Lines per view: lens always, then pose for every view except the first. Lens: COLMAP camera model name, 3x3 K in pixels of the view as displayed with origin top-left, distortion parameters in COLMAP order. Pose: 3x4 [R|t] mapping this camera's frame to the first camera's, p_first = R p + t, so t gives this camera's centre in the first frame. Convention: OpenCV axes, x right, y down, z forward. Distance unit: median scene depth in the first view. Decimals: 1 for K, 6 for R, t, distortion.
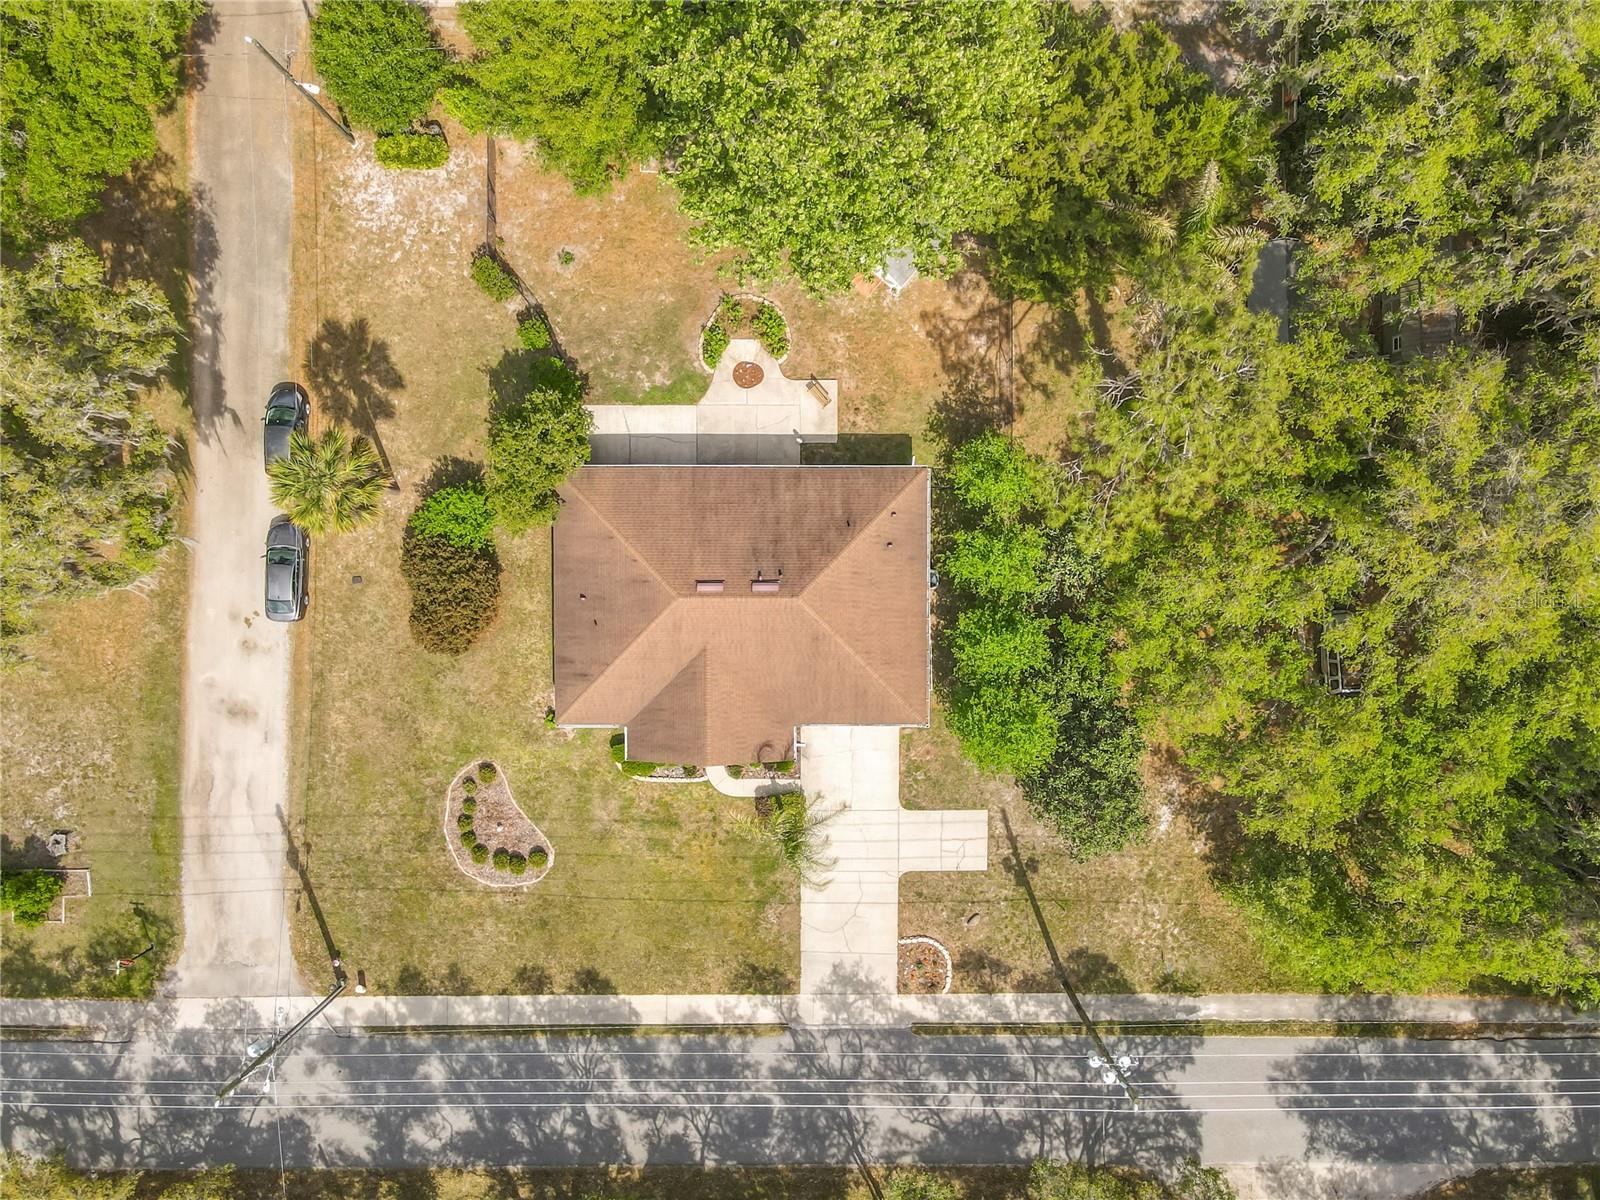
lens RADIAL K [[1133.2, 0, 815.8], [0, 1133.2, 570.7], [0, 0, 1]] dist [-0.025384, 0.043180]
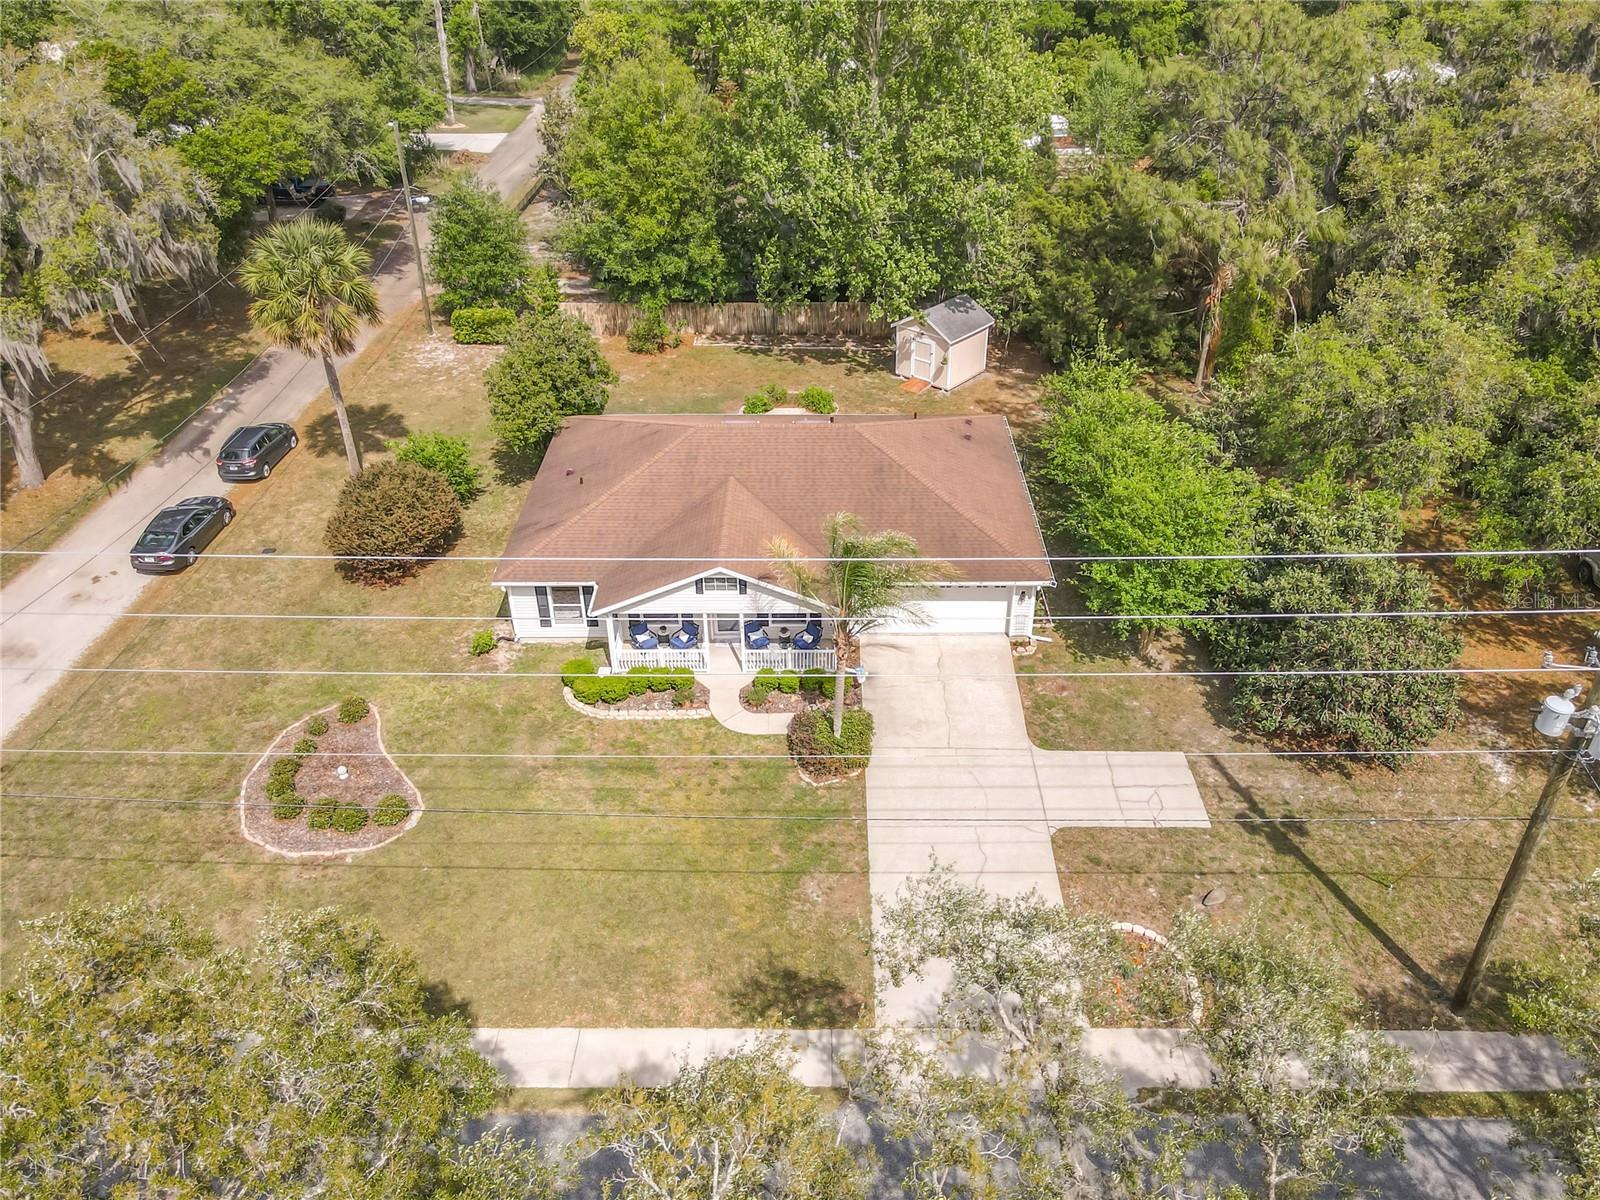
lens RADIAL K [[1133.2, 0, 815.8], [0, 1133.2, 570.7], [0, 0, 1]] dist [-0.025384, 0.043180]
pose [[0.999862, -0.012732, -0.010683, -0.030687], [-0.002015, 0.545155, -0.838333, 0.653133], [0.016498, 0.838239, 0.545054, 0.601955]]
